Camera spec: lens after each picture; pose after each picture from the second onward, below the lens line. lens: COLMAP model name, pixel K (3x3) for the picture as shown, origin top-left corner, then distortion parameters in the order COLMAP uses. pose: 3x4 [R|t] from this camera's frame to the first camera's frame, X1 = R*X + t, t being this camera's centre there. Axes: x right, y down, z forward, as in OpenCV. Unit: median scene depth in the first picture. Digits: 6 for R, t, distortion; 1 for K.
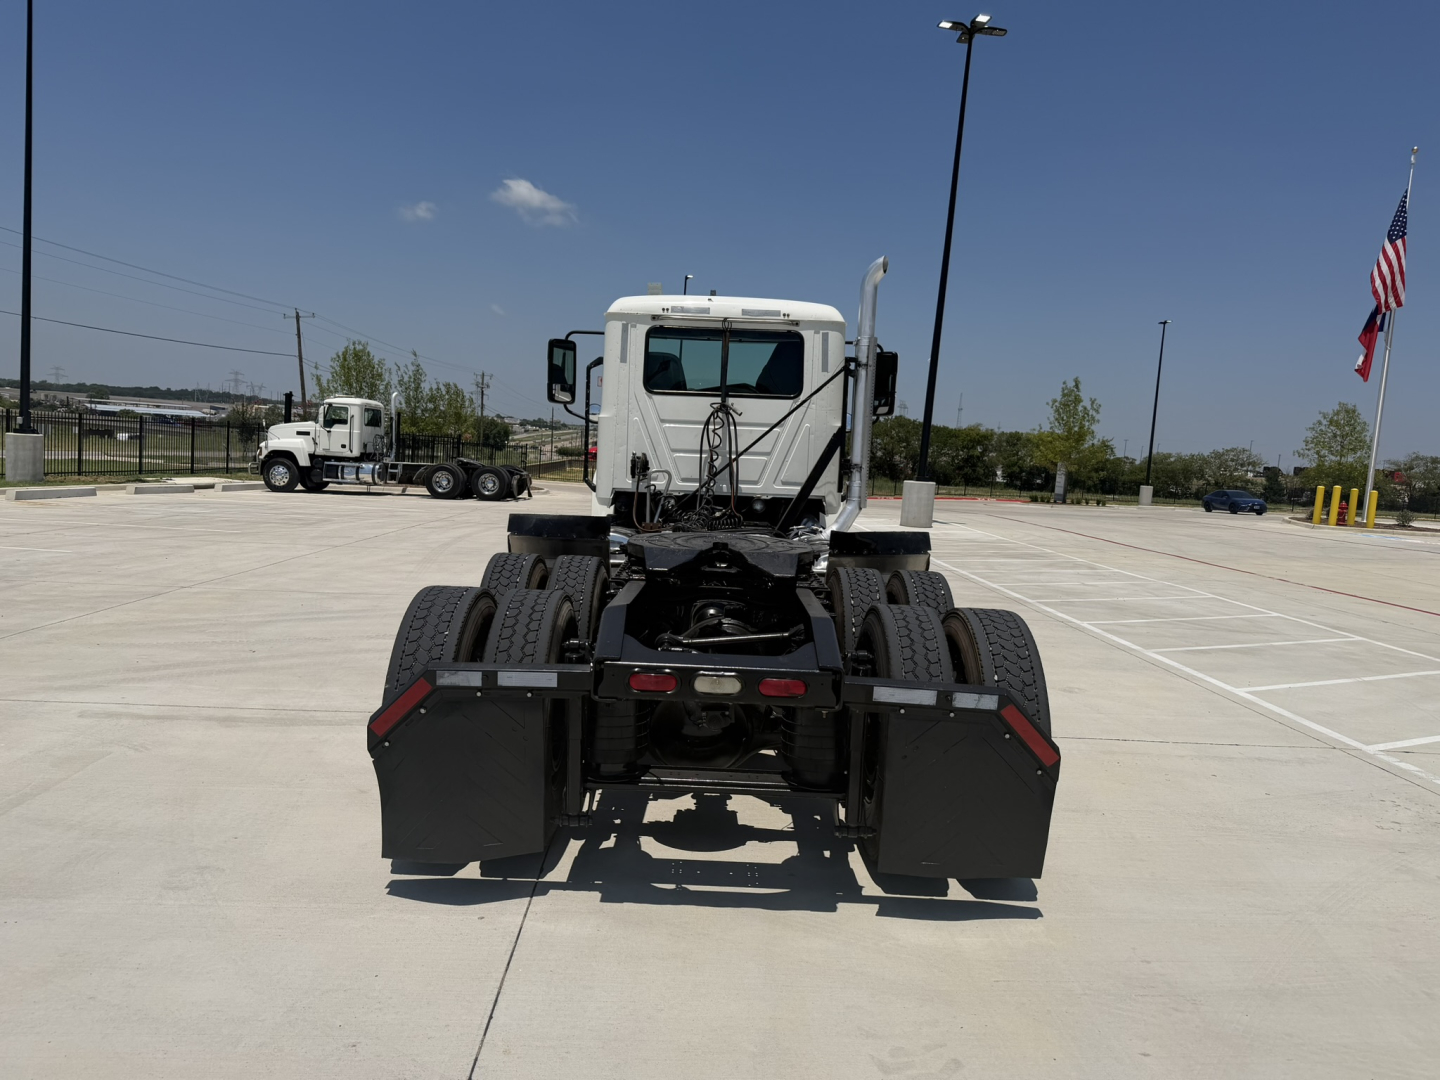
lens RADIAL K [[991.8, 0, 694.2], [0, 991.8, 561.5], [0, 0, 1]] dist [0.117947, -0.192366]
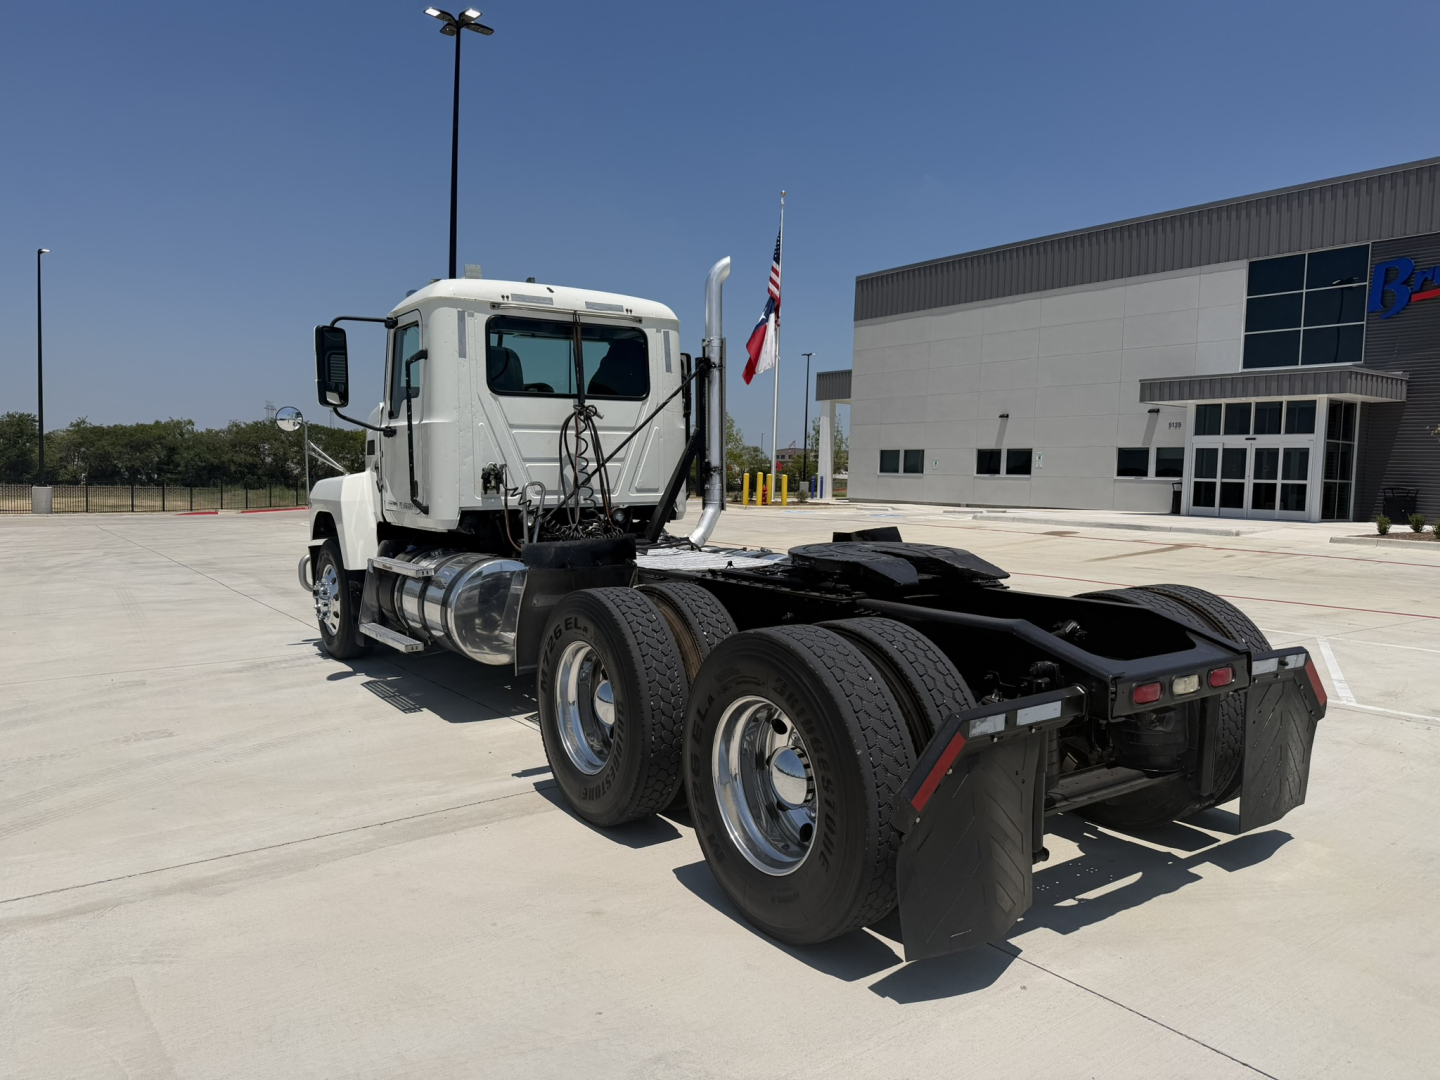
lens RADIAL K [[1000.7, 0, 711.8], [0, 1000.7, 576.1], [0, 0, 1]] dist [0.073930, -0.104405]
pose [[0.818489, -0.103627, 0.565100, -0.400865], [0.097005, 0.994404, 0.041850, -0.031339], [-0.566274, 0.020564, 0.823960, 0.184635]]
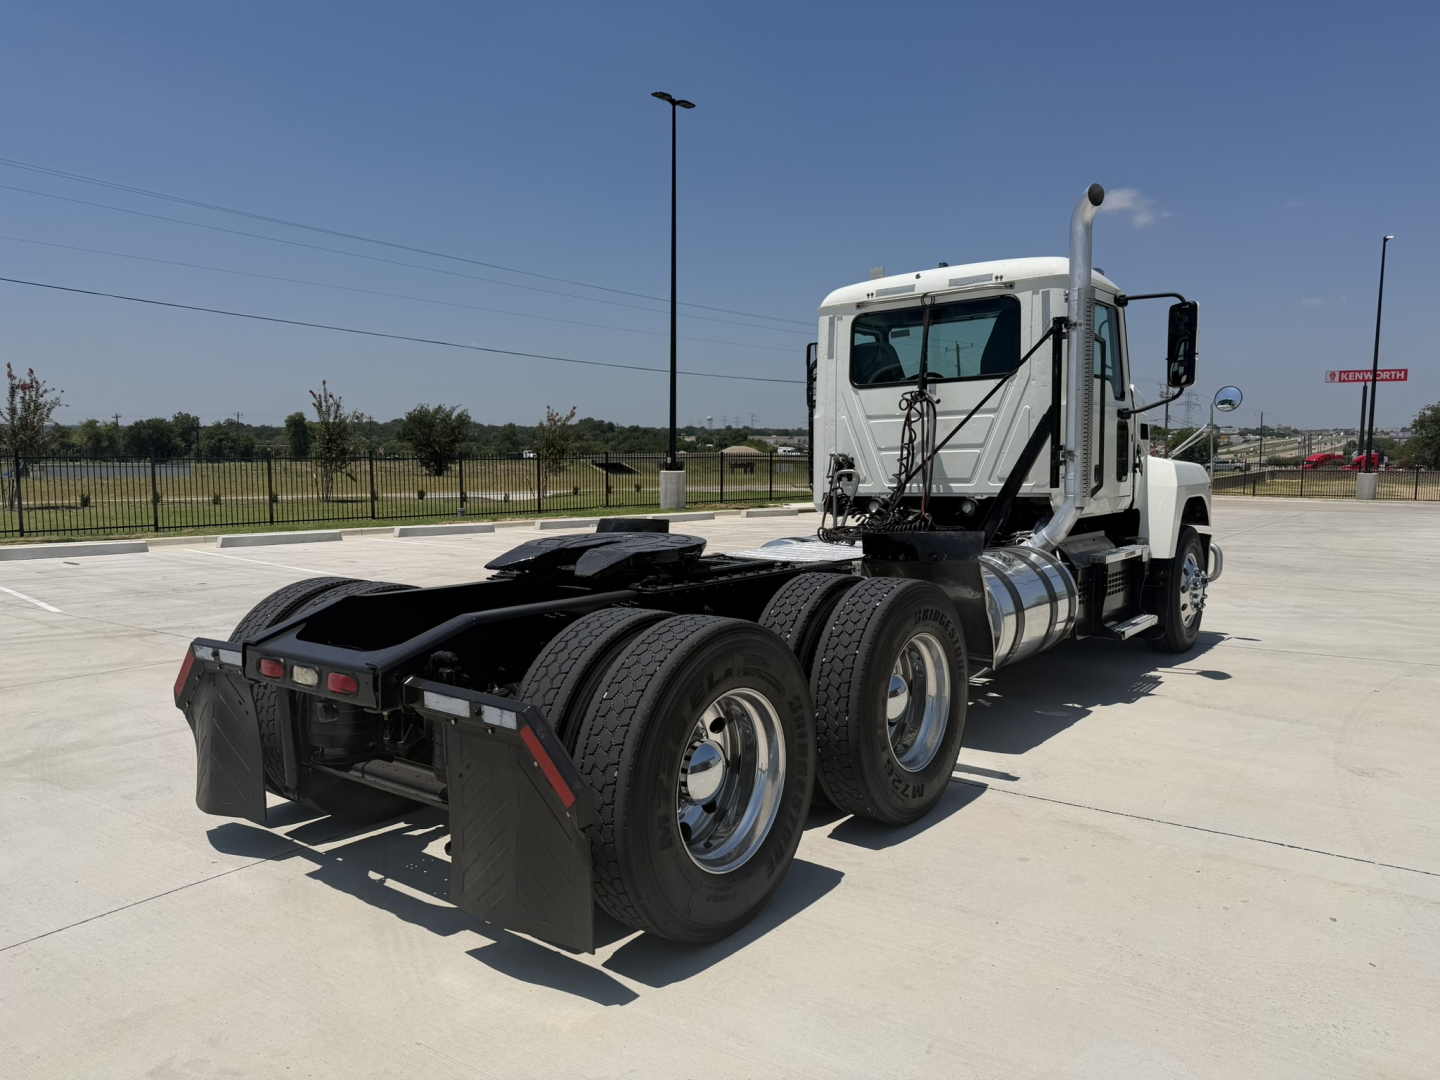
lens RADIAL K [[991.8, 0, 694.2], [0, 991.8, 561.5], [0, 0, 1]] dist [0.117947, -0.192366]
pose [[0.785489, 0.007831, -0.618826, 0.412022], [-0.020960, 0.999683, -0.013954, 0.006640], [0.618520, 0.023931, 0.785404, 0.189832]]
